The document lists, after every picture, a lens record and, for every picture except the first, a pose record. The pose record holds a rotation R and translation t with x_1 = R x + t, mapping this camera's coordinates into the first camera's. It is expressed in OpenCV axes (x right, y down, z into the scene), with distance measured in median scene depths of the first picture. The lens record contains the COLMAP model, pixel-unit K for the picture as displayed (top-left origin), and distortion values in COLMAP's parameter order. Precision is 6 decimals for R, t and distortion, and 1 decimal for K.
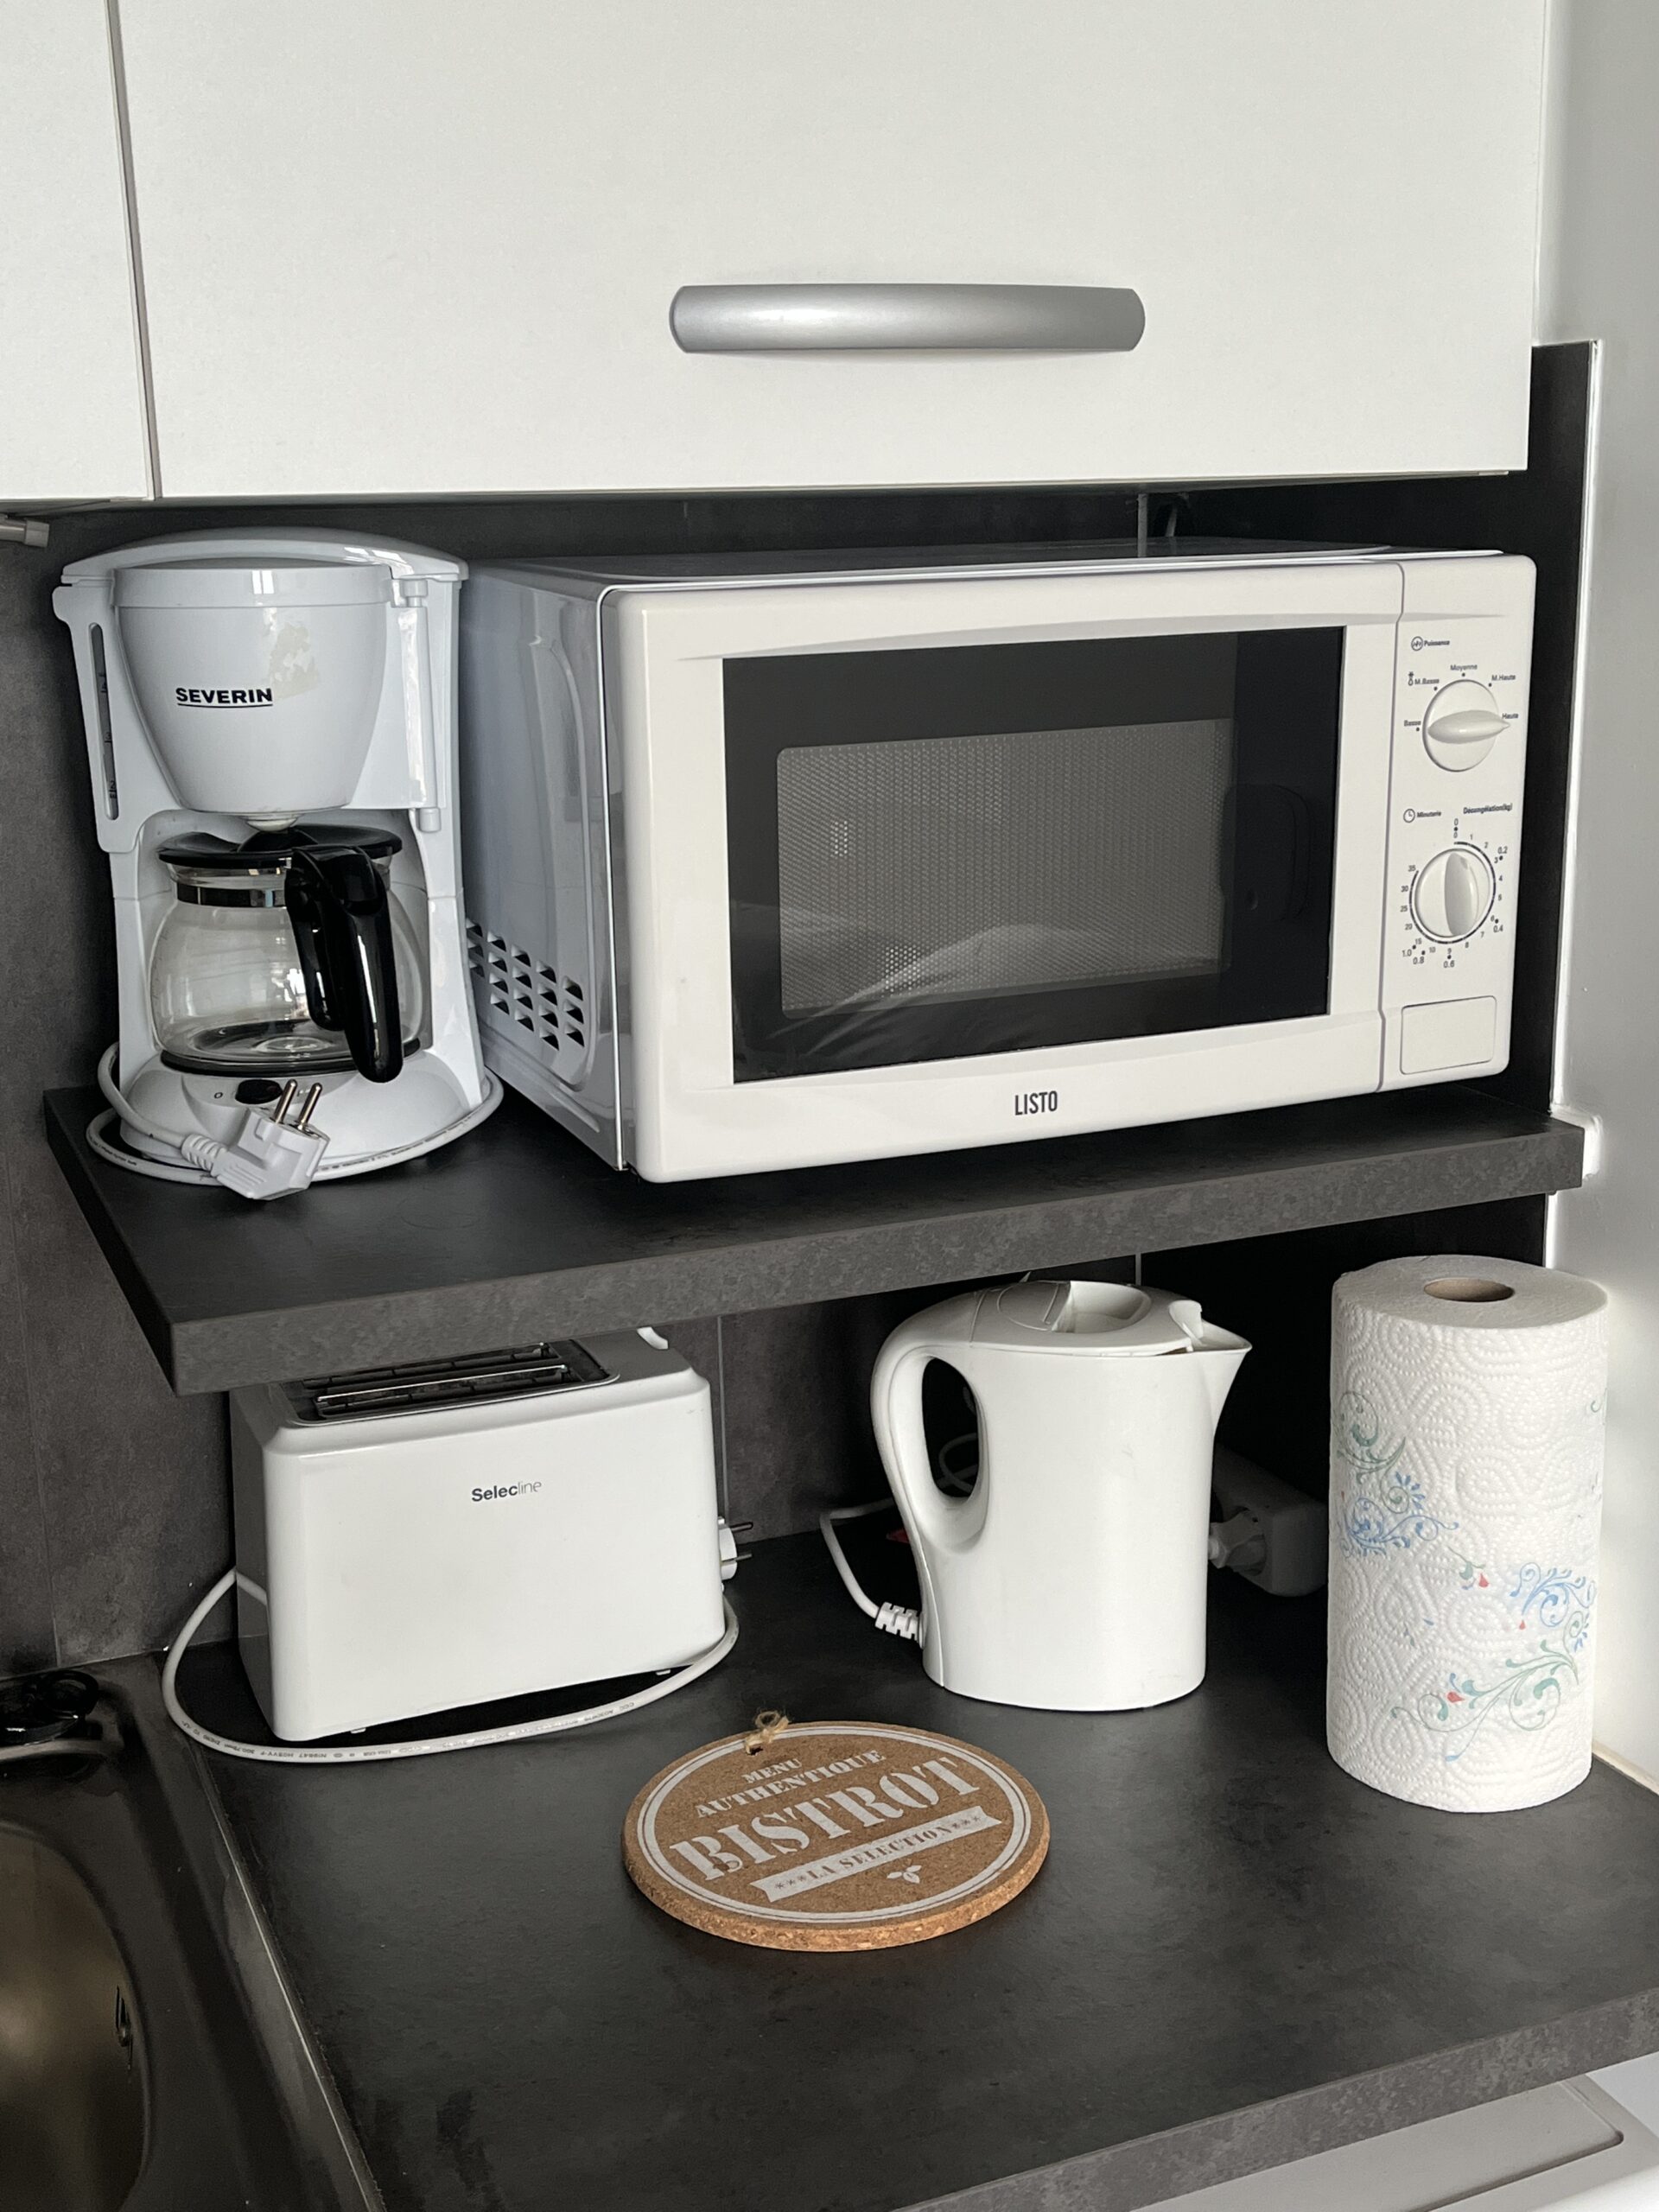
lens RADIAL K [[2523.2, 0, 829.5], [0, 2523.2, 1106.0], [0, 0, 1]] dist [0.075127, -0.002578]
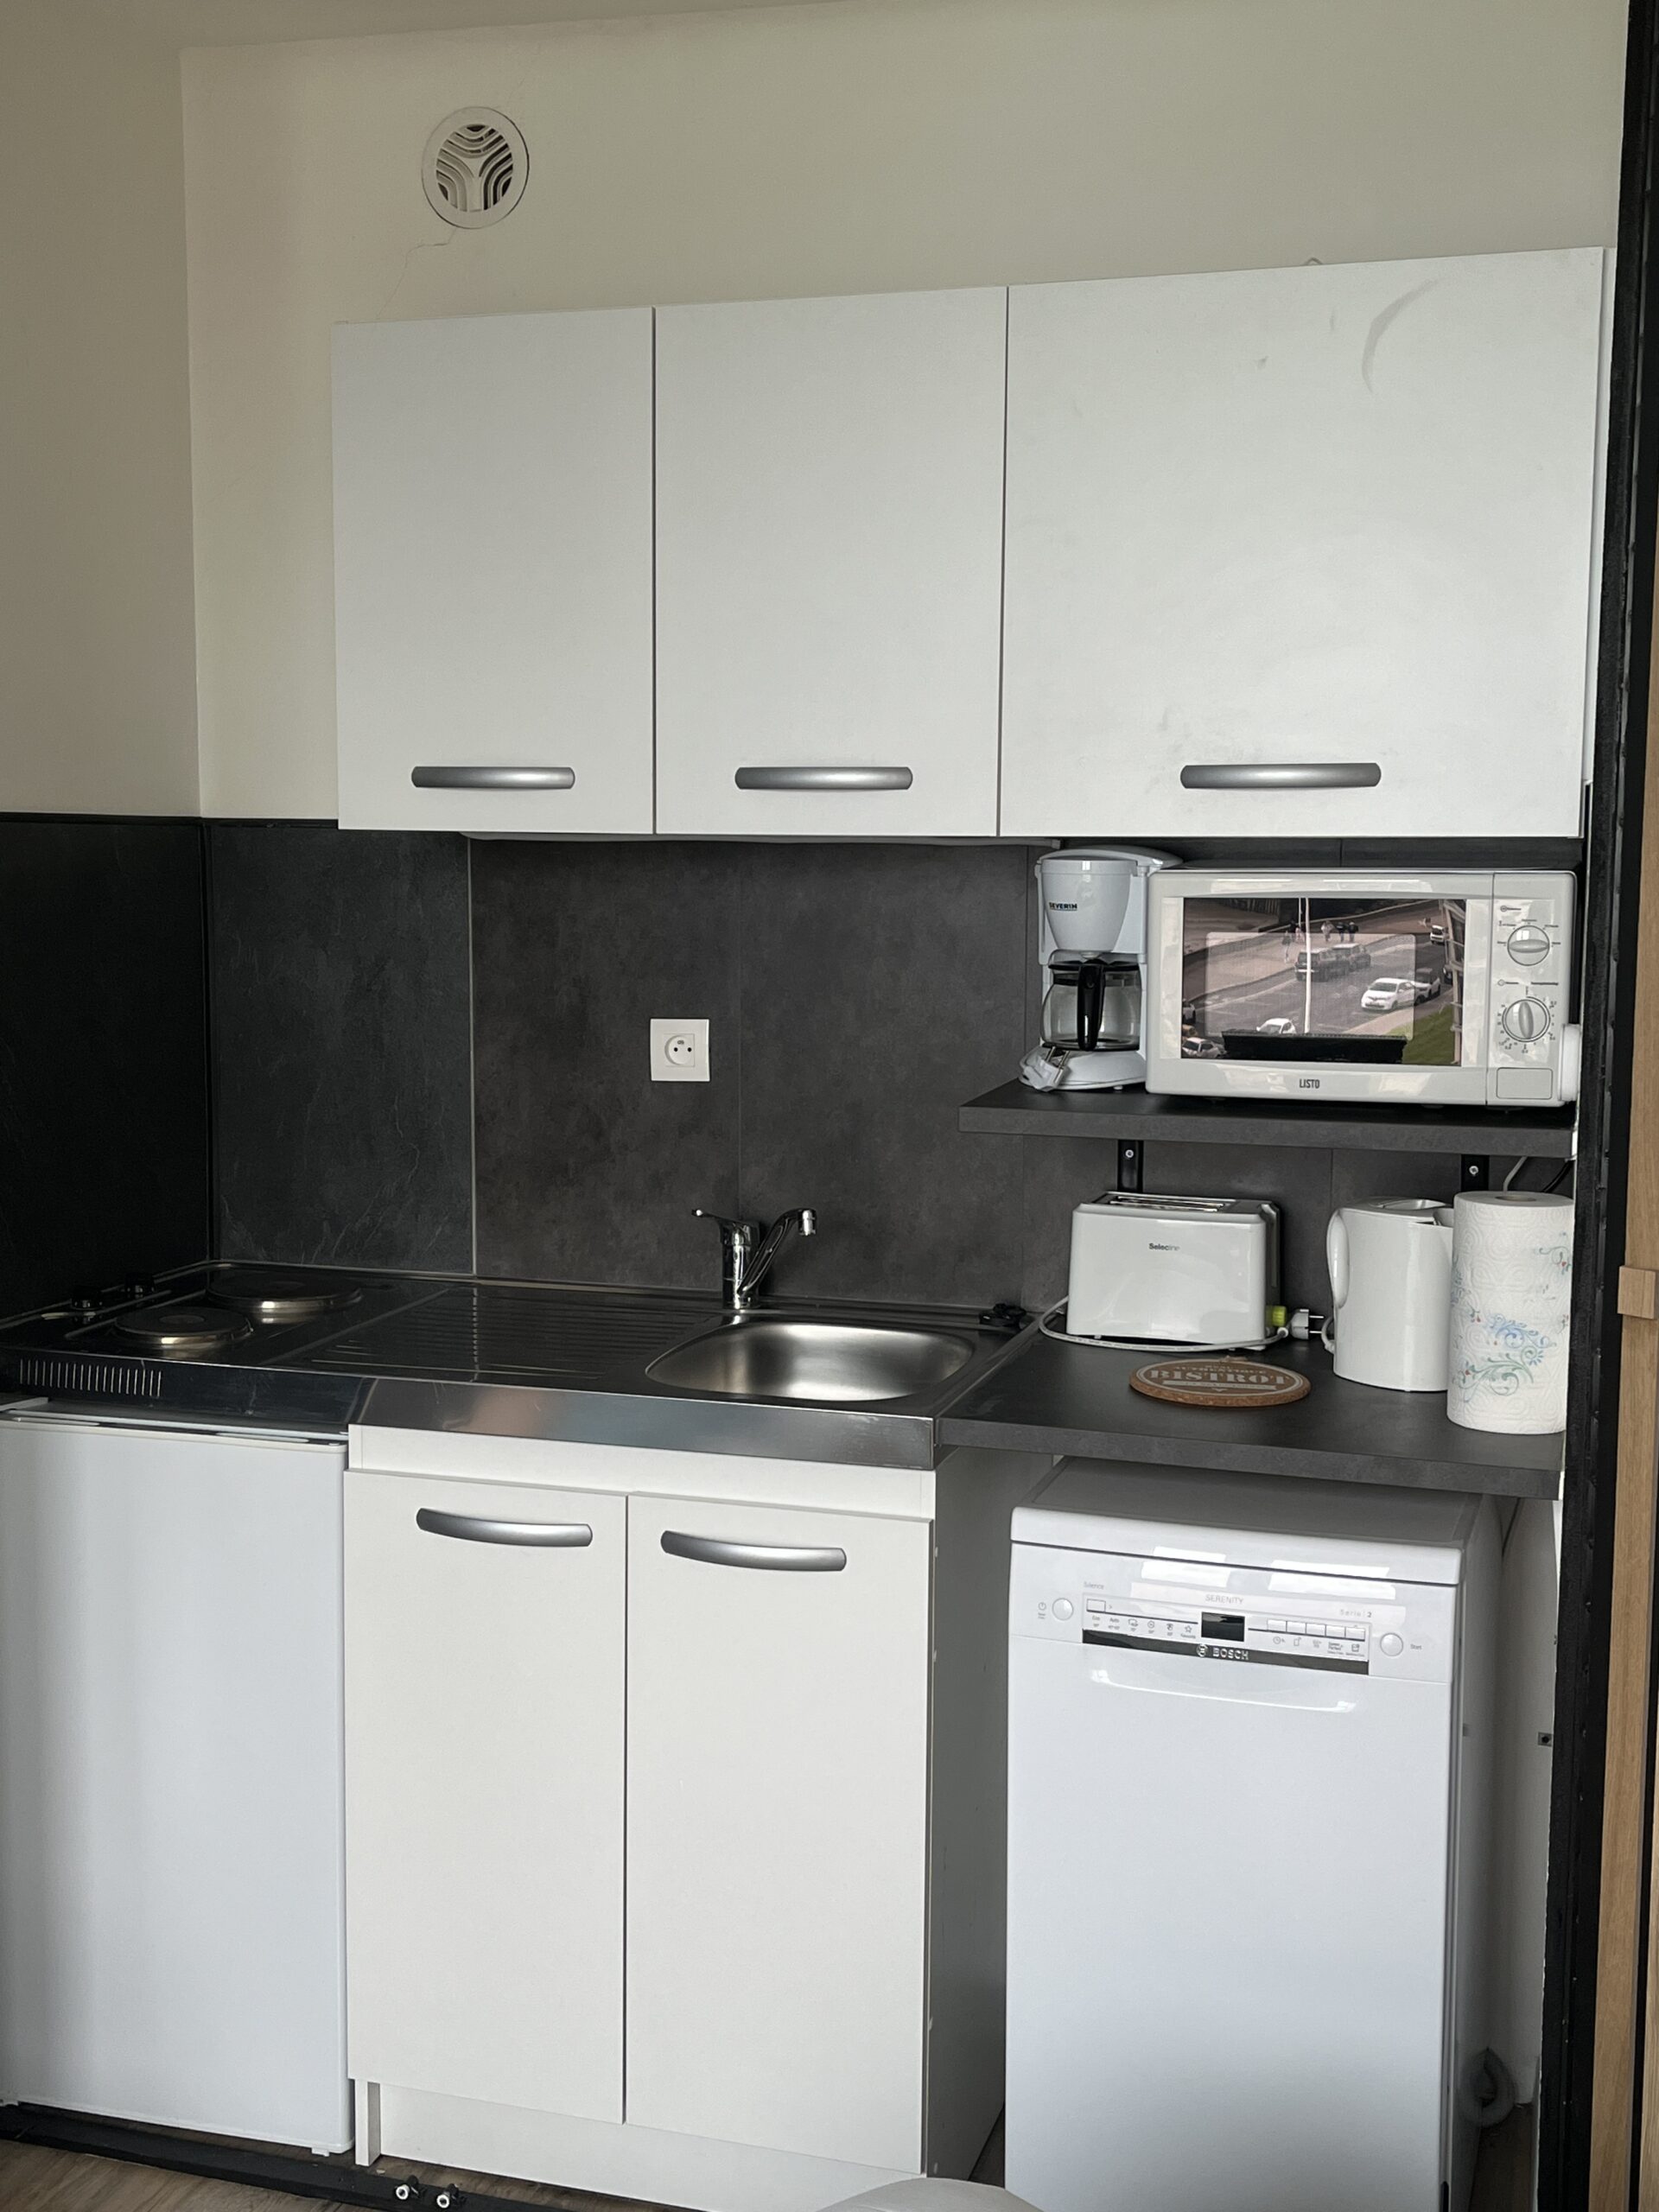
lens RADIAL K [[2523.2, 0, 829.5], [0, 2523.2, 1106.0], [0, 0, 1]] dist [0.075127, -0.002578]
pose [[0.750793, 0.098005, -0.653227, 1.288049], [-0.170334, 0.984211, -0.048111, 0.209313], [0.638198, 0.147388, 0.755632, -1.104057]]
